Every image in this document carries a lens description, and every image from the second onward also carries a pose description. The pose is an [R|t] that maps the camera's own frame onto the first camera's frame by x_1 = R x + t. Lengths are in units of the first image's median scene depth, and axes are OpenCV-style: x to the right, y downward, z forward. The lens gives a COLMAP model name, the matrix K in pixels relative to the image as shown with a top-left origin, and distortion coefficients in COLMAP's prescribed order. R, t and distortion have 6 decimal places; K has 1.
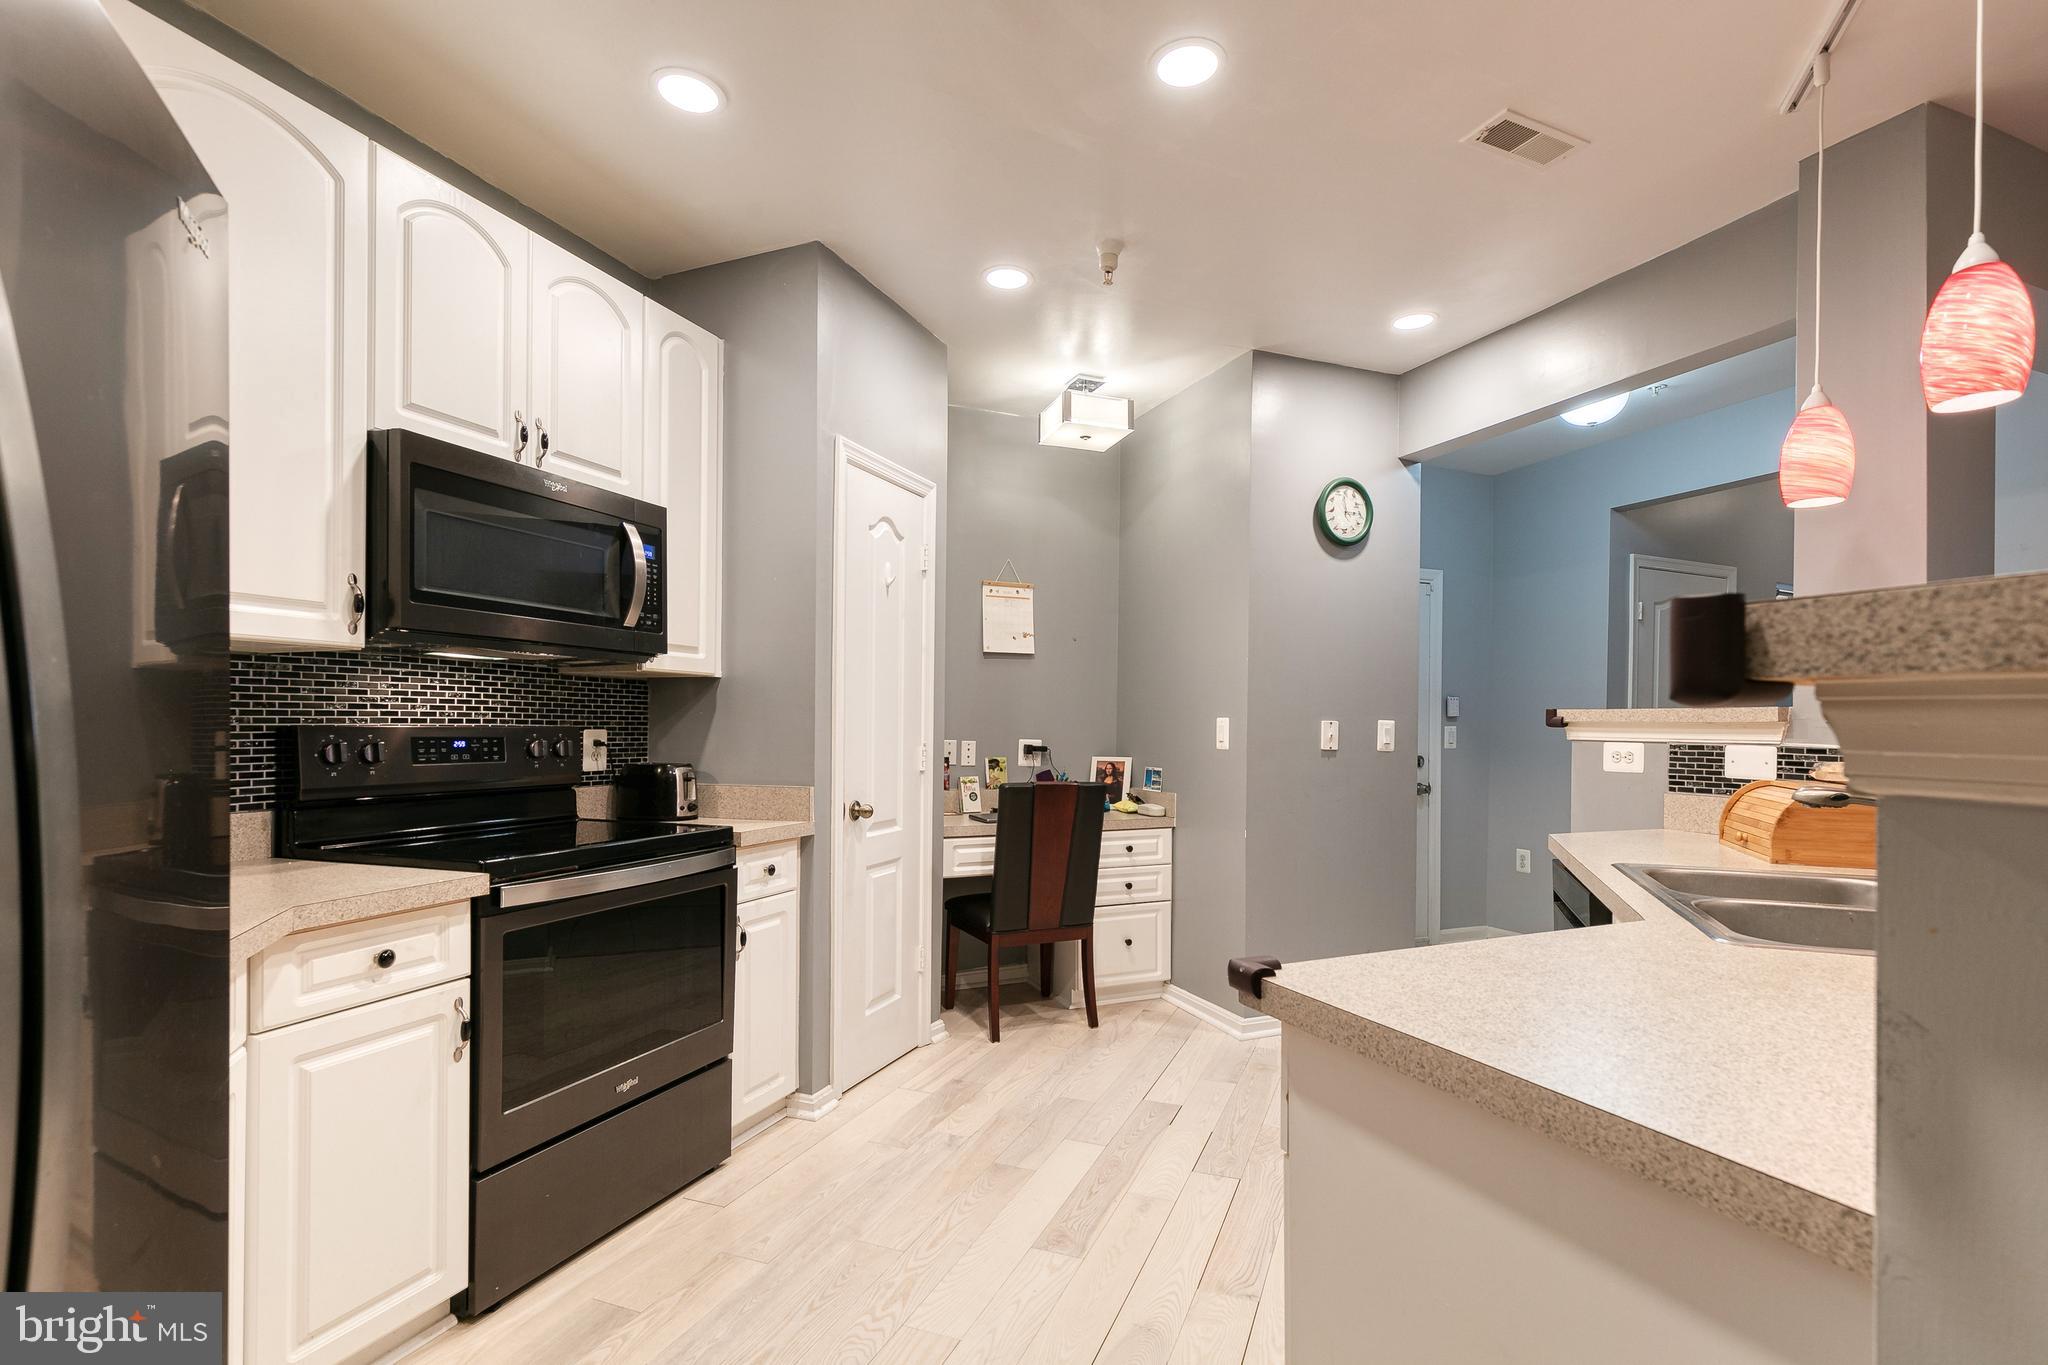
lens RADIAL K [[928.1, 0, 1074.1], [0, 928.1, 727.6], [0, 0, 1]] dist [0.012752, -0.000406]
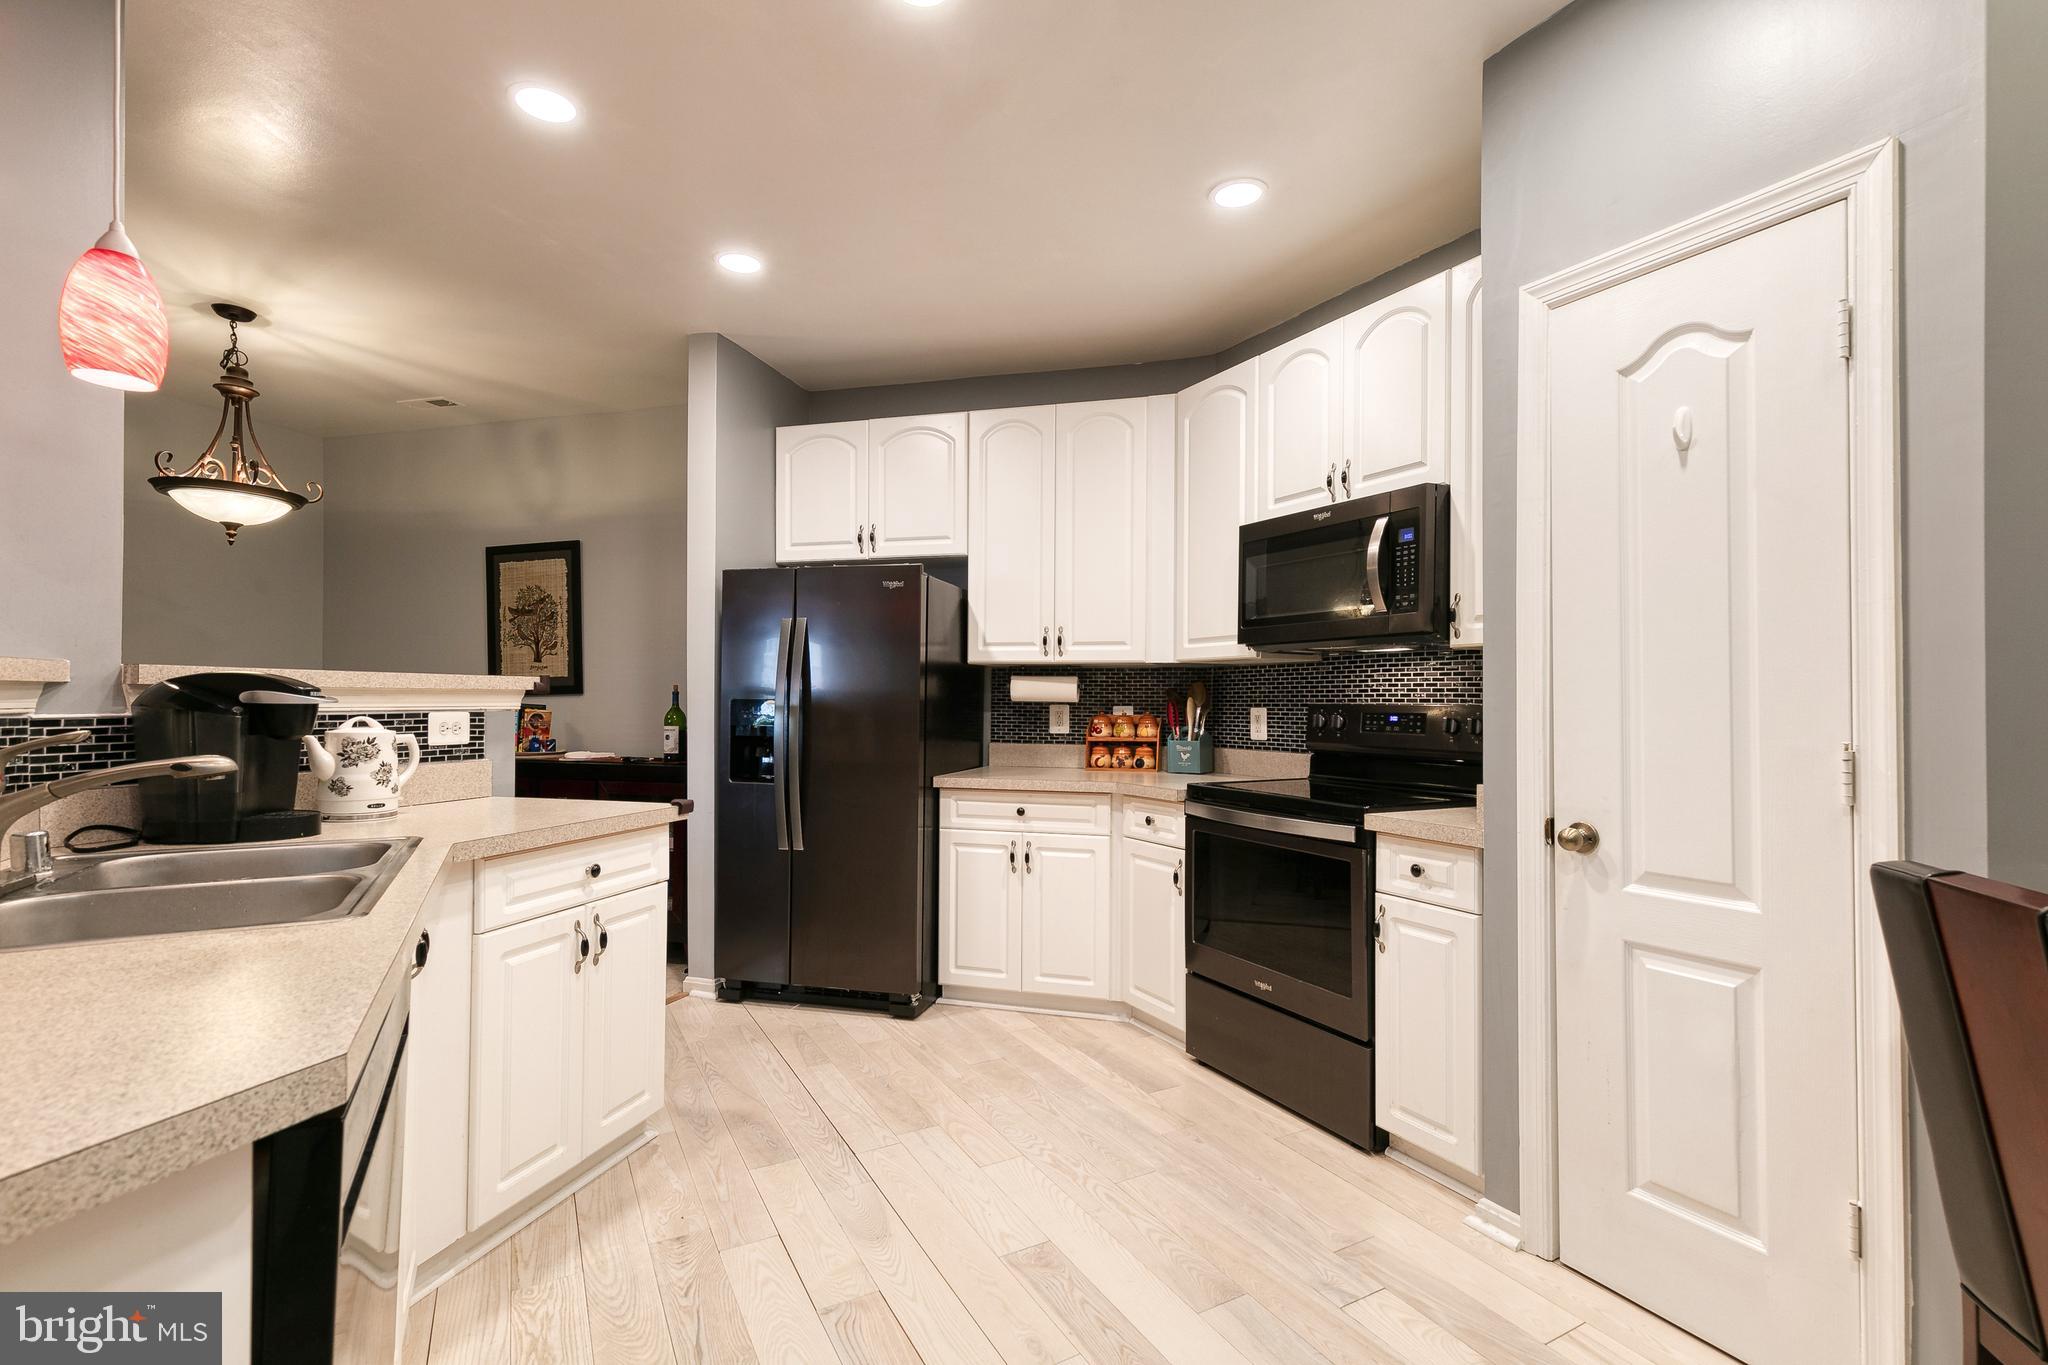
lens RADIAL K [[928.1, 0, 1023.1], [0, 928.1, 686.2], [0, 0, 1]] dist [0.012752, -0.000406]
pose [[-0.656608, -0.018995, -0.753993, 0.633288], [-0.007149, 0.999795, -0.018961, 0.001088], [0.754198, -0.007060, -0.656609, 1.438087]]
